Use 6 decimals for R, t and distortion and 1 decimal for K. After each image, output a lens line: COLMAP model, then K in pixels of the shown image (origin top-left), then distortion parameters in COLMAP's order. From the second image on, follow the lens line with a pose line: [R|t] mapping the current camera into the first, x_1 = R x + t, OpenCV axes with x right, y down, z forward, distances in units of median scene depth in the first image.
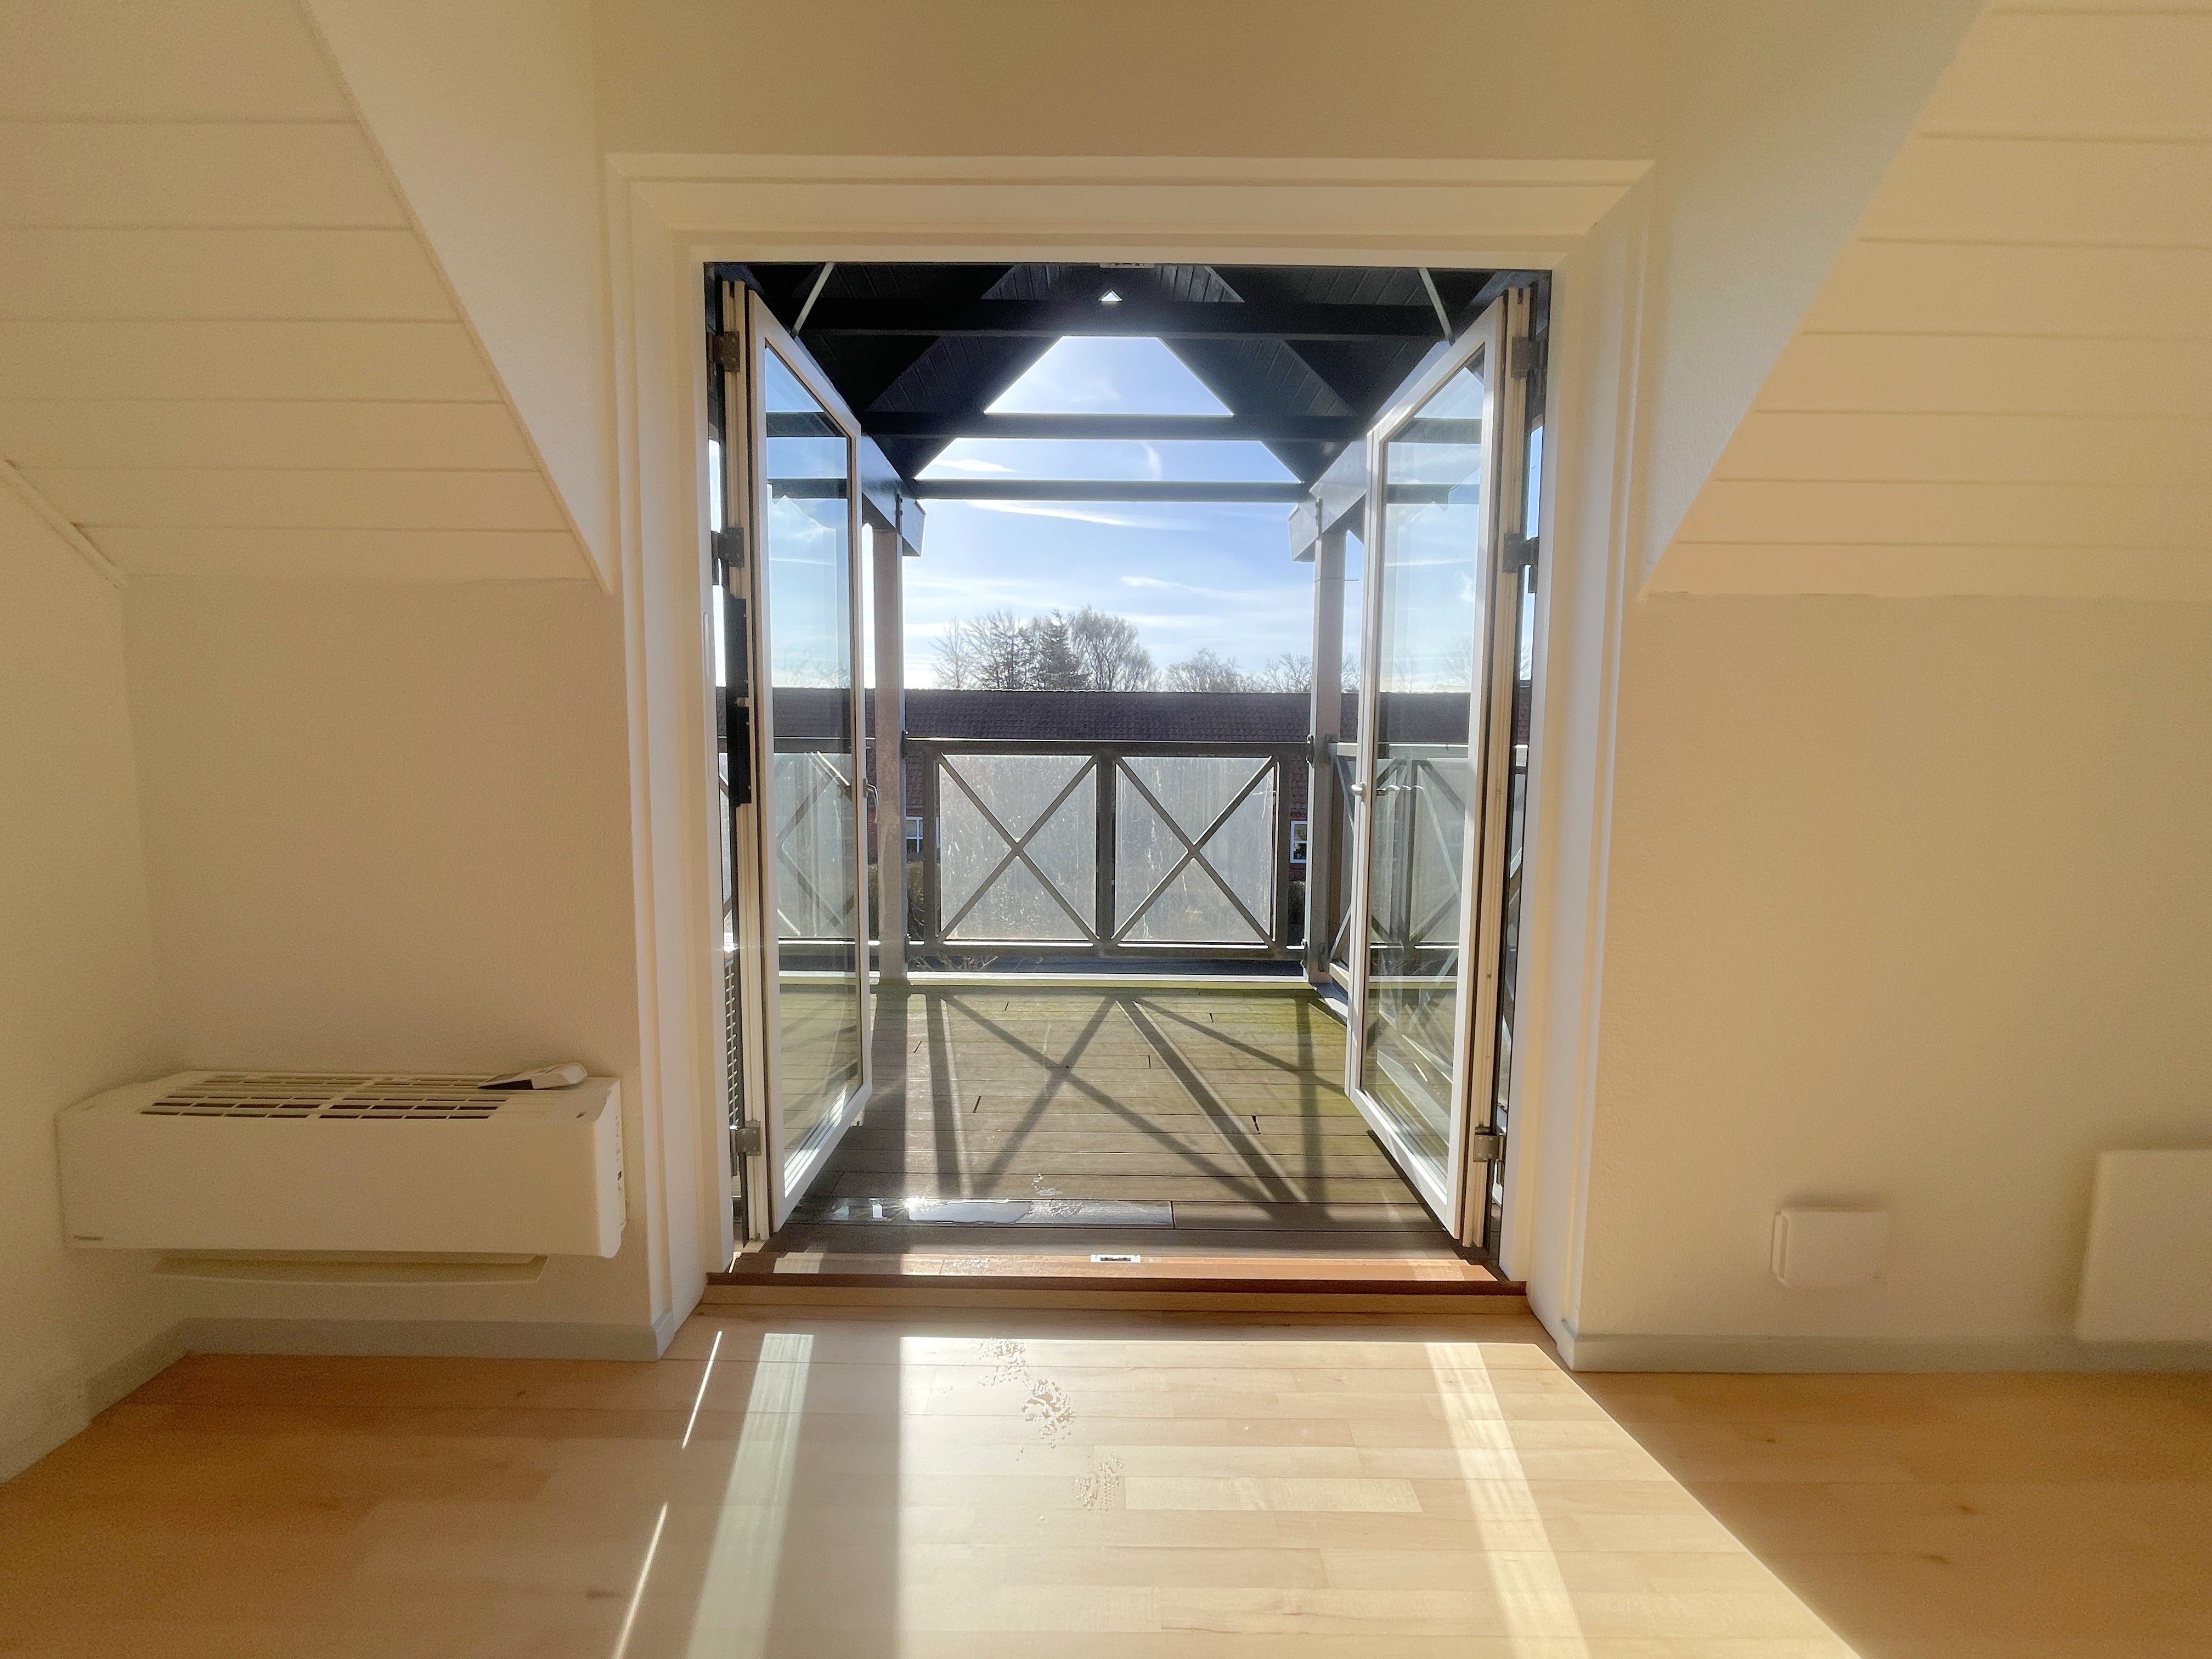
lens RADIAL K [[894.3, 0, 1109.7], [0, 894.3, 830.6], [0, 0, 1]] dist [0.000282, 0.000854]
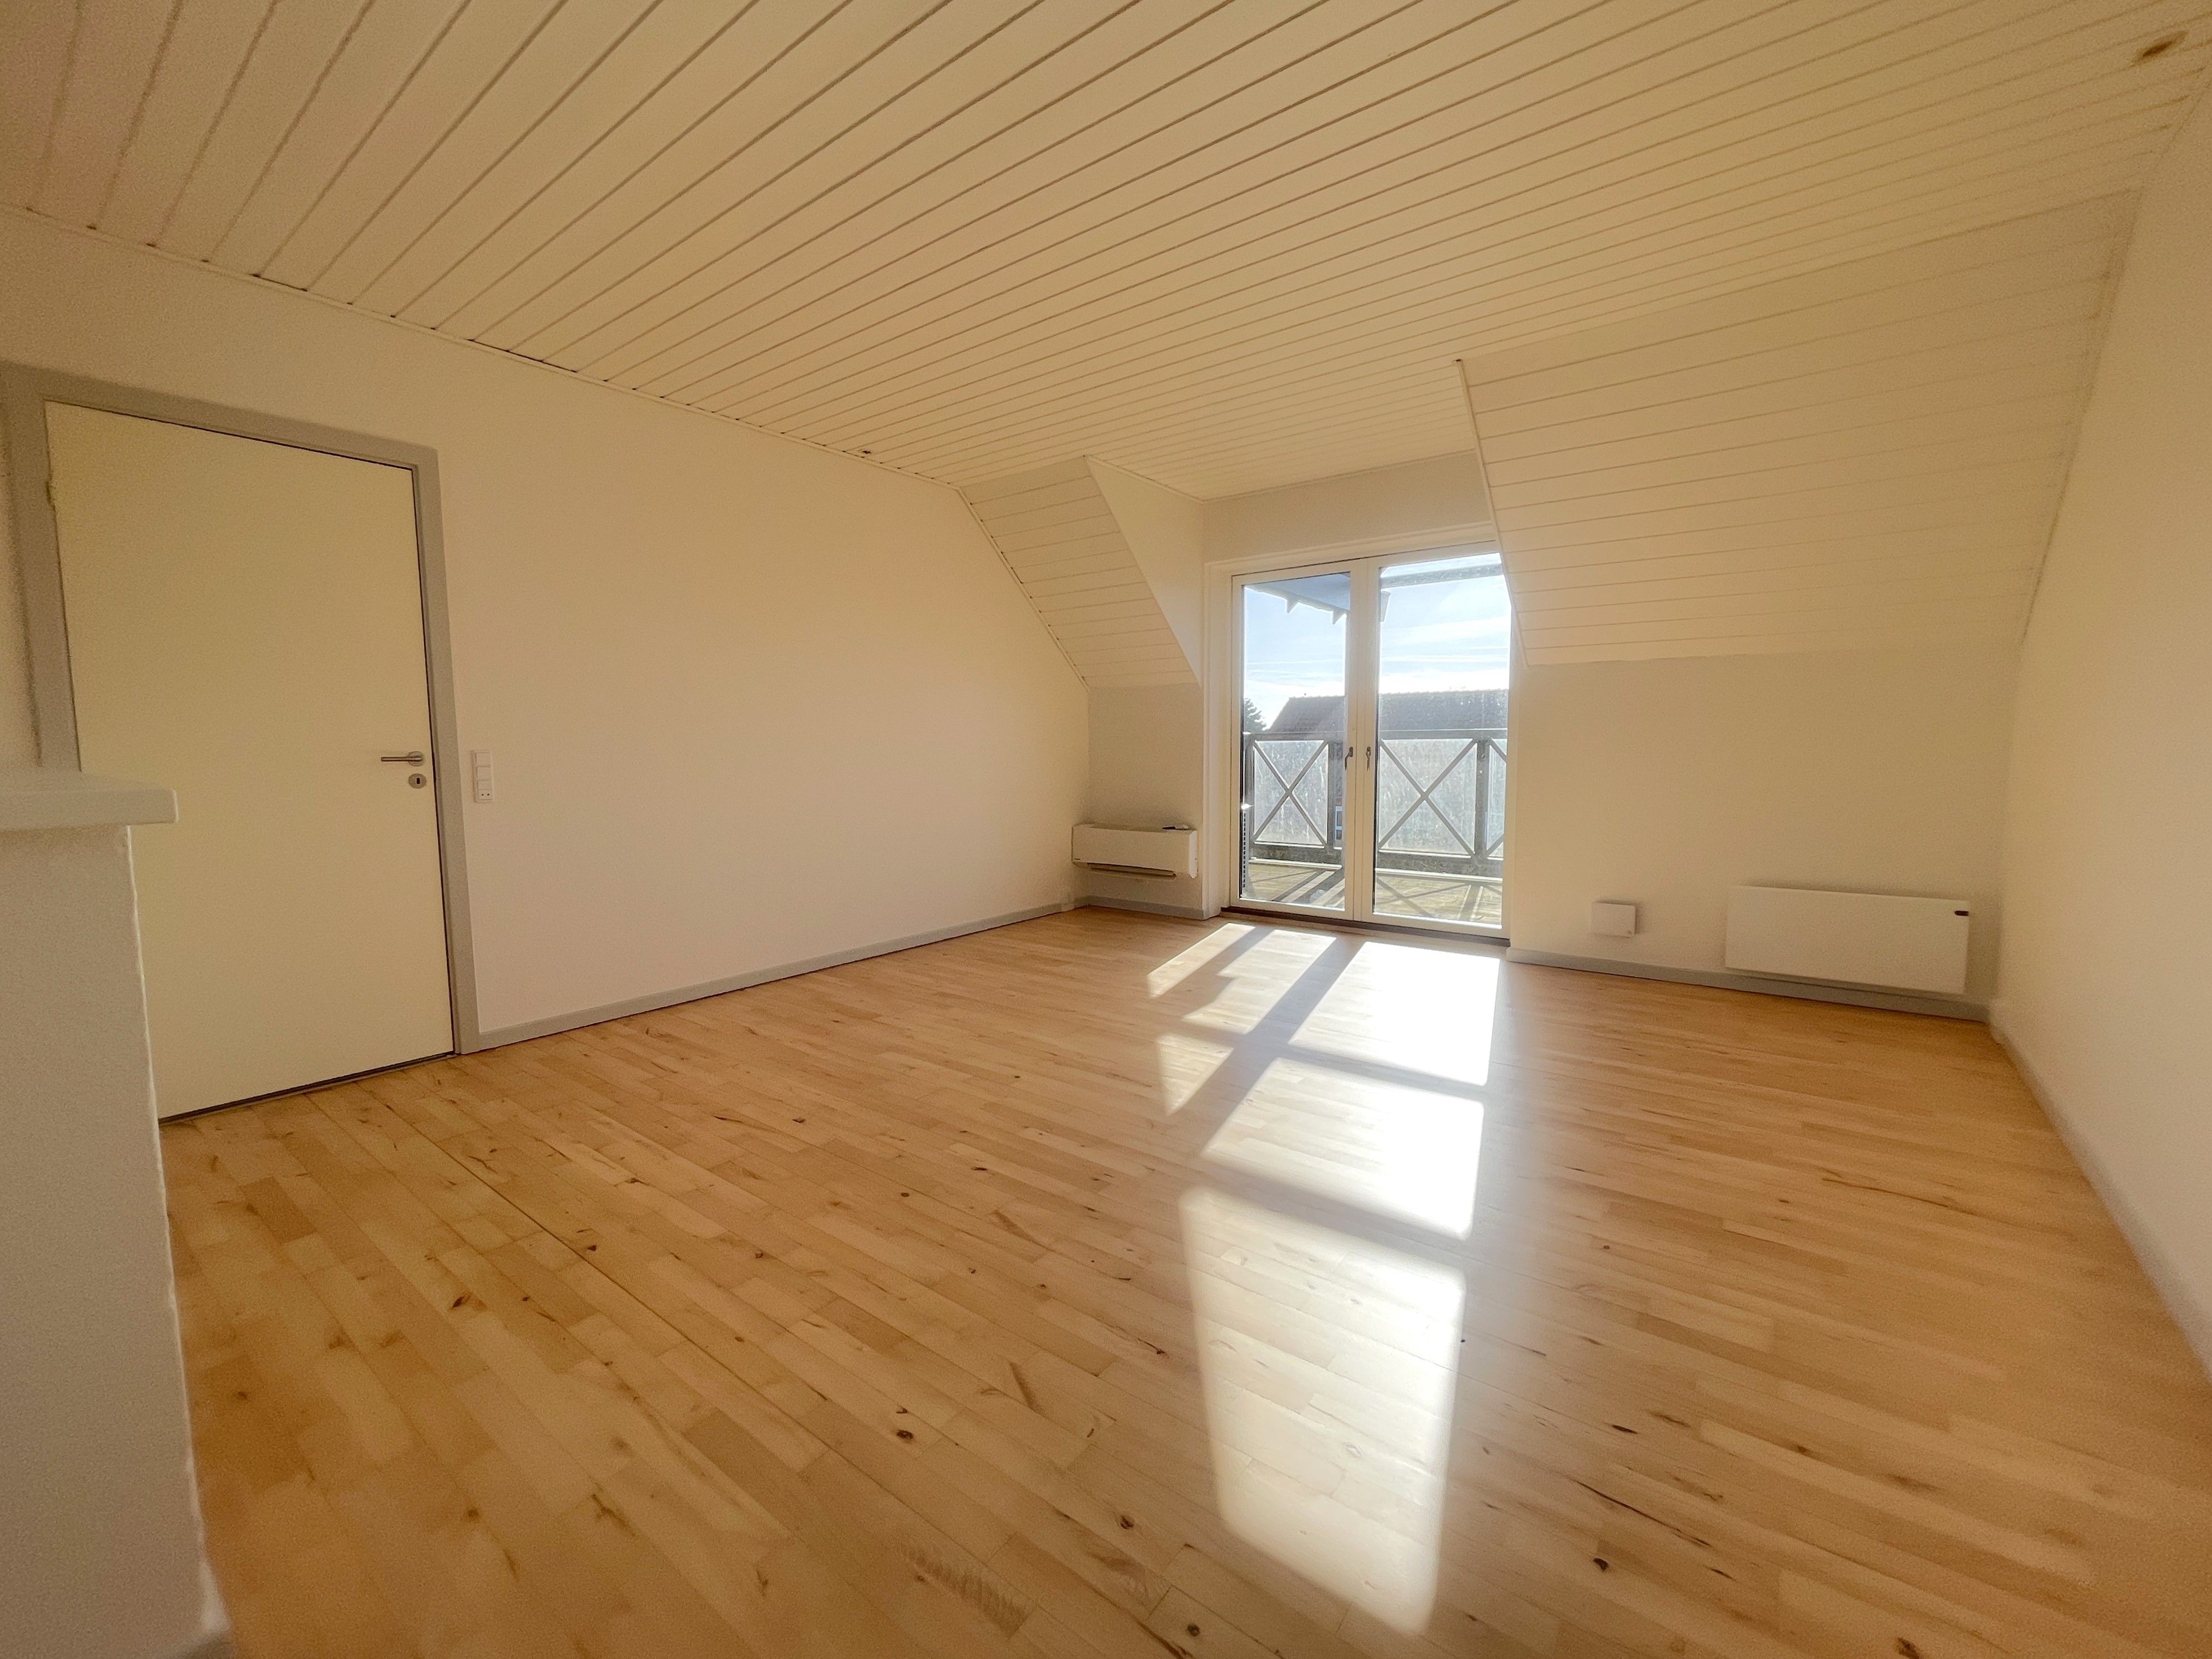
lens RADIAL K [[894.2, 0, 1089.1], [0, 894.2, 833.2], [0, 0, 1]] dist [0.000282, 0.000854]
pose [[0.783156, 0.043872, -0.620276, 0.438039], [-0.044482, 0.998905, 0.014489, 0.093117], [0.620232, 0.016244, 0.784250, -0.677681]]
